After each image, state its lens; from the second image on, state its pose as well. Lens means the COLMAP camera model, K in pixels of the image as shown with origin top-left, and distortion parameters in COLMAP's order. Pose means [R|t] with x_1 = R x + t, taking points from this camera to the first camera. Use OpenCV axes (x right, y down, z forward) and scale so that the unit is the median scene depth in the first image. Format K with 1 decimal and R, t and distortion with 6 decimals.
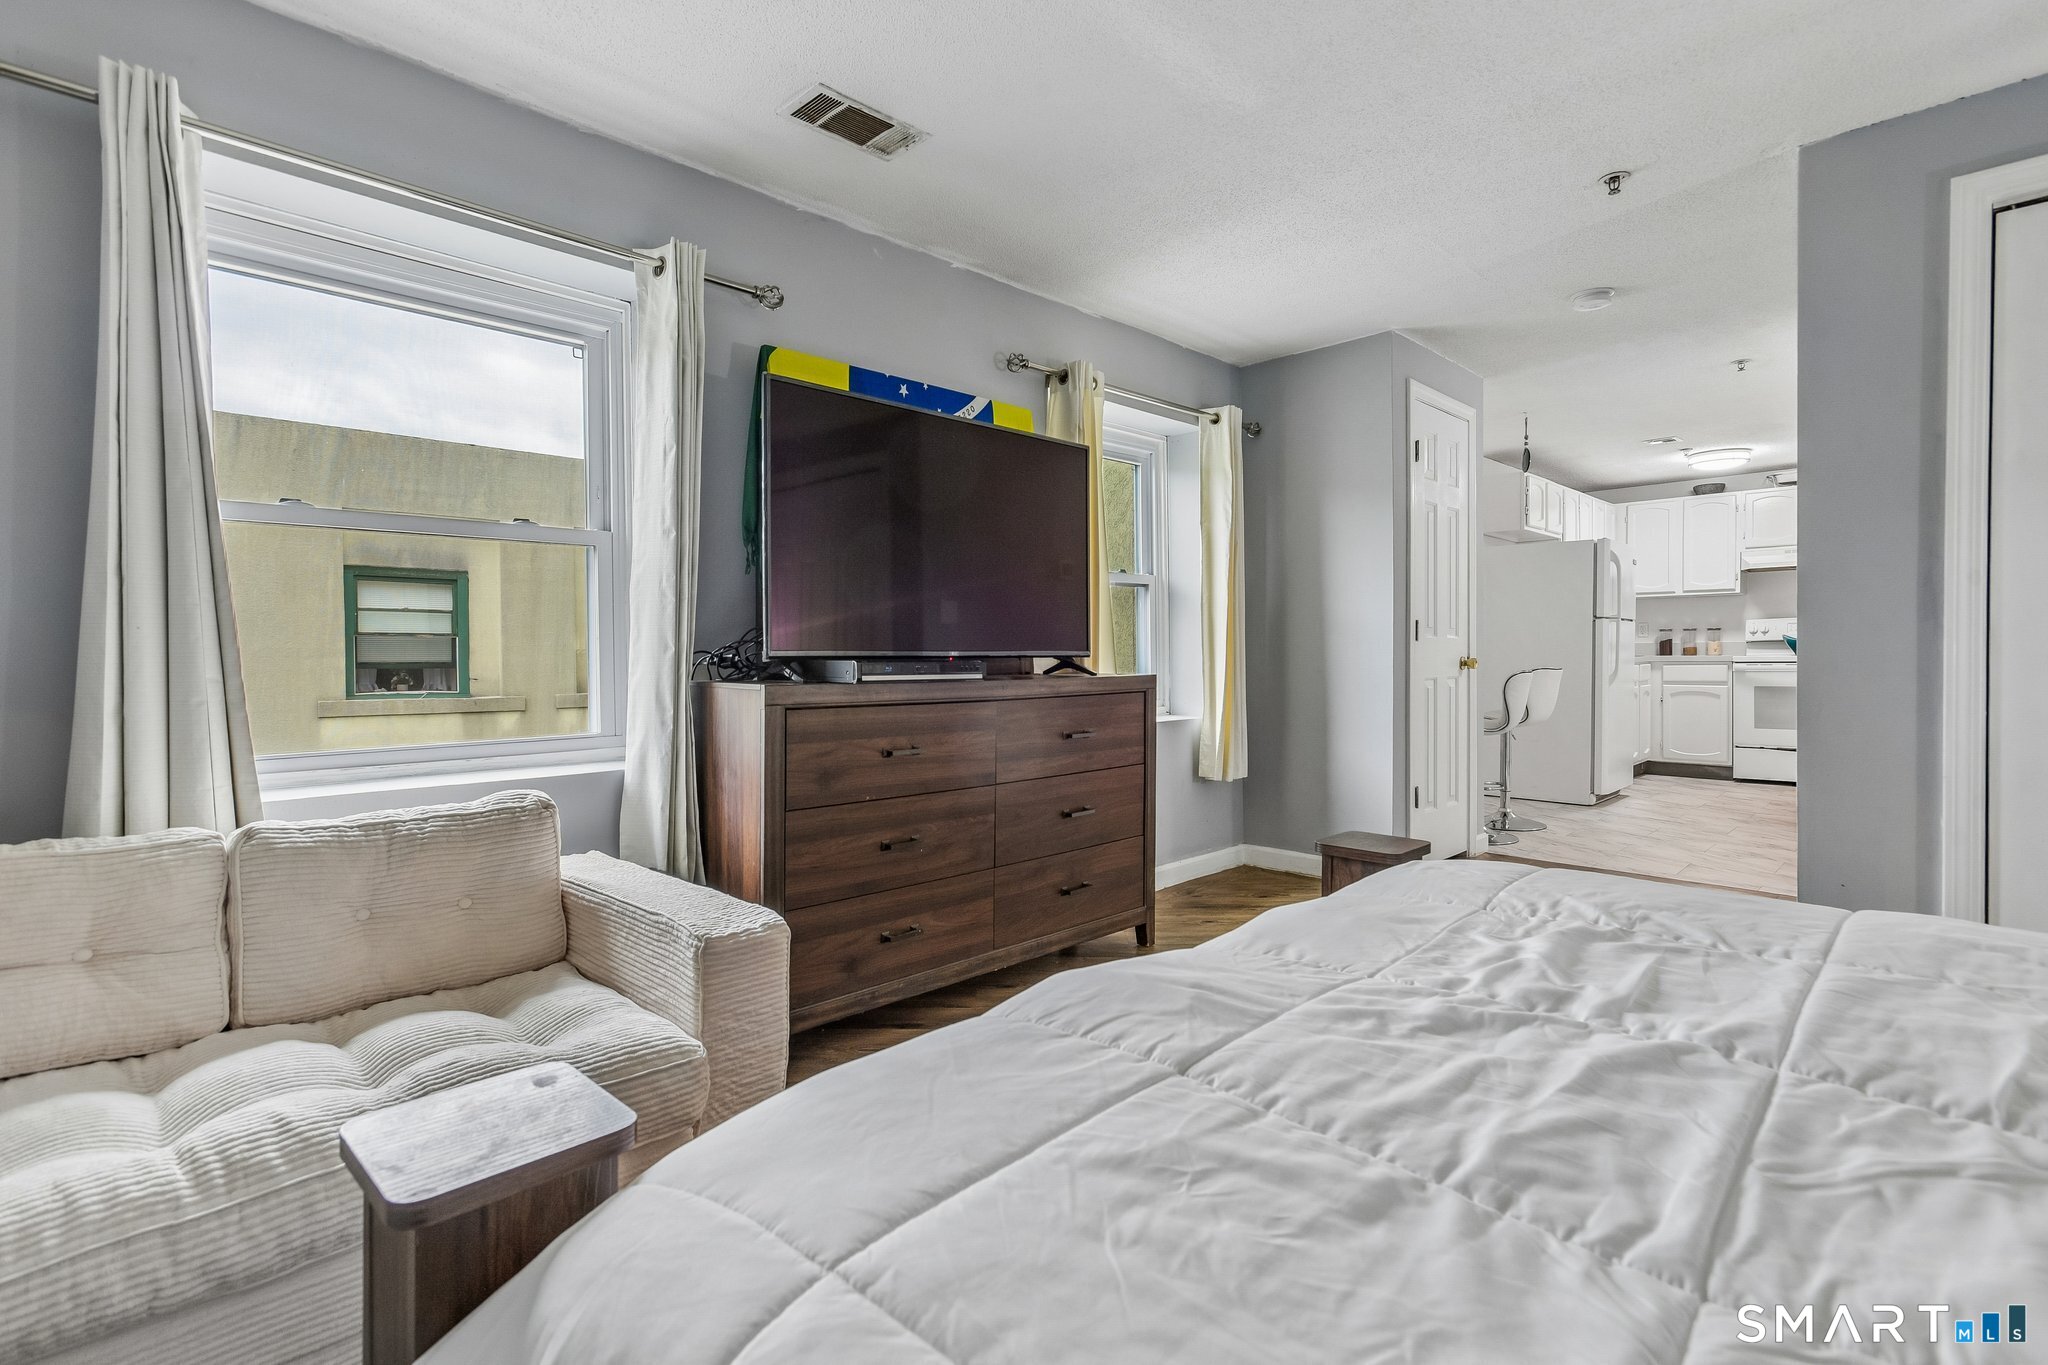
lens RADIAL K [[967.3, 0, 1009.3], [0, 967.3, 681.9], [0, 0, 1]] dist [0.008262, -0.002338]
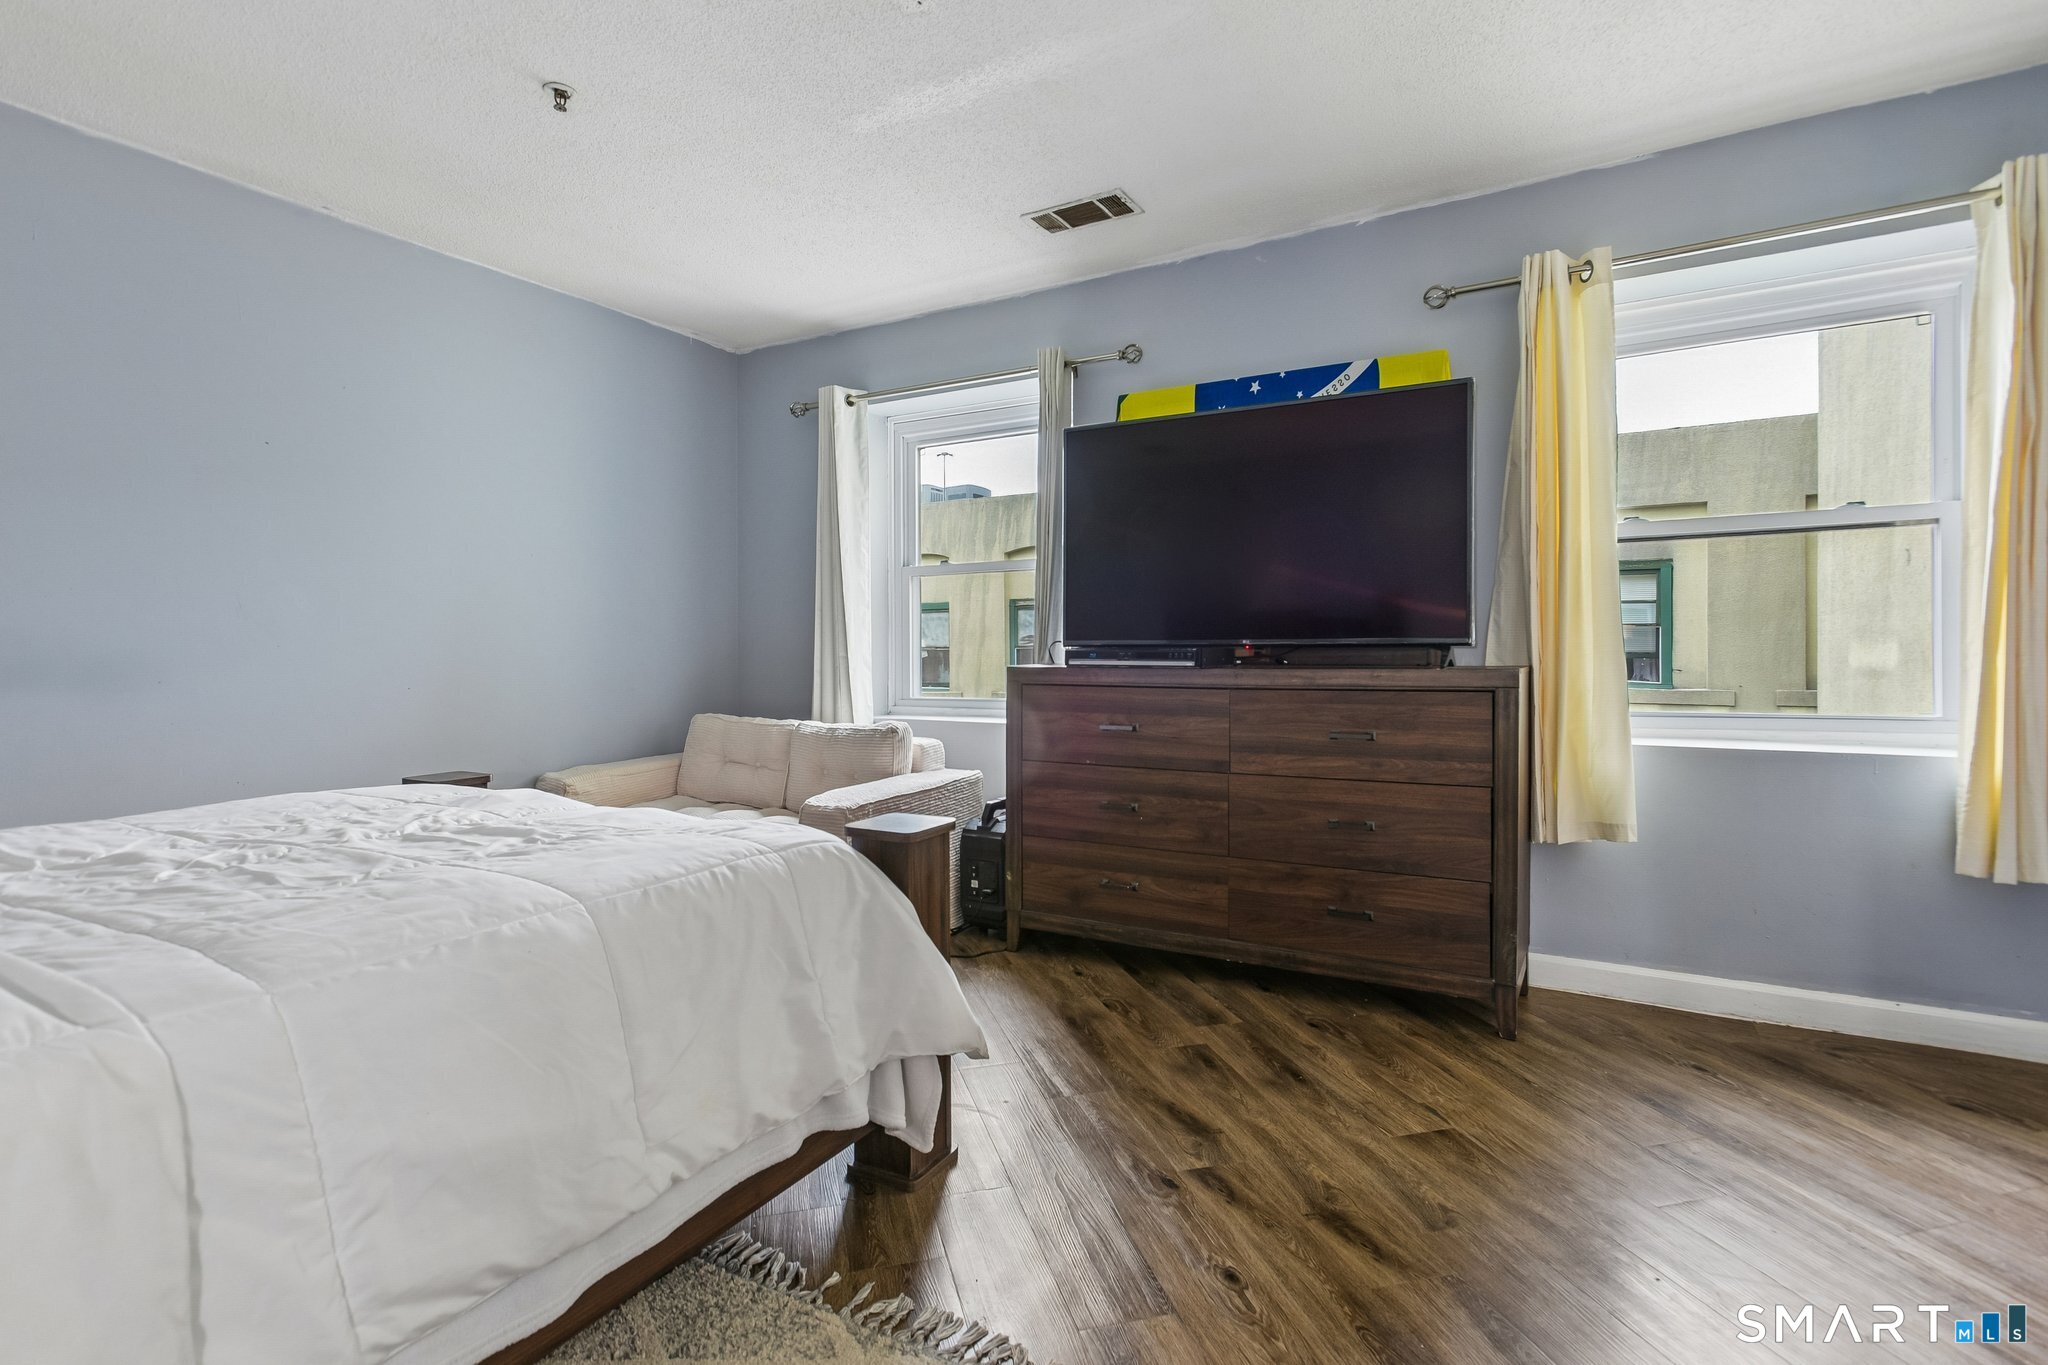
lens RADIAL K [[967.3, 0, 1025.4], [0, 967.3, 670.1], [0, 0, 1]] dist [0.008262, -0.002338]
pose [[0.279591, 0.021718, -0.959873, 0.817849], [-0.023994, 0.999590, 0.015628, -0.010037], [0.959819, 0.018662, 0.279998, 0.480186]]
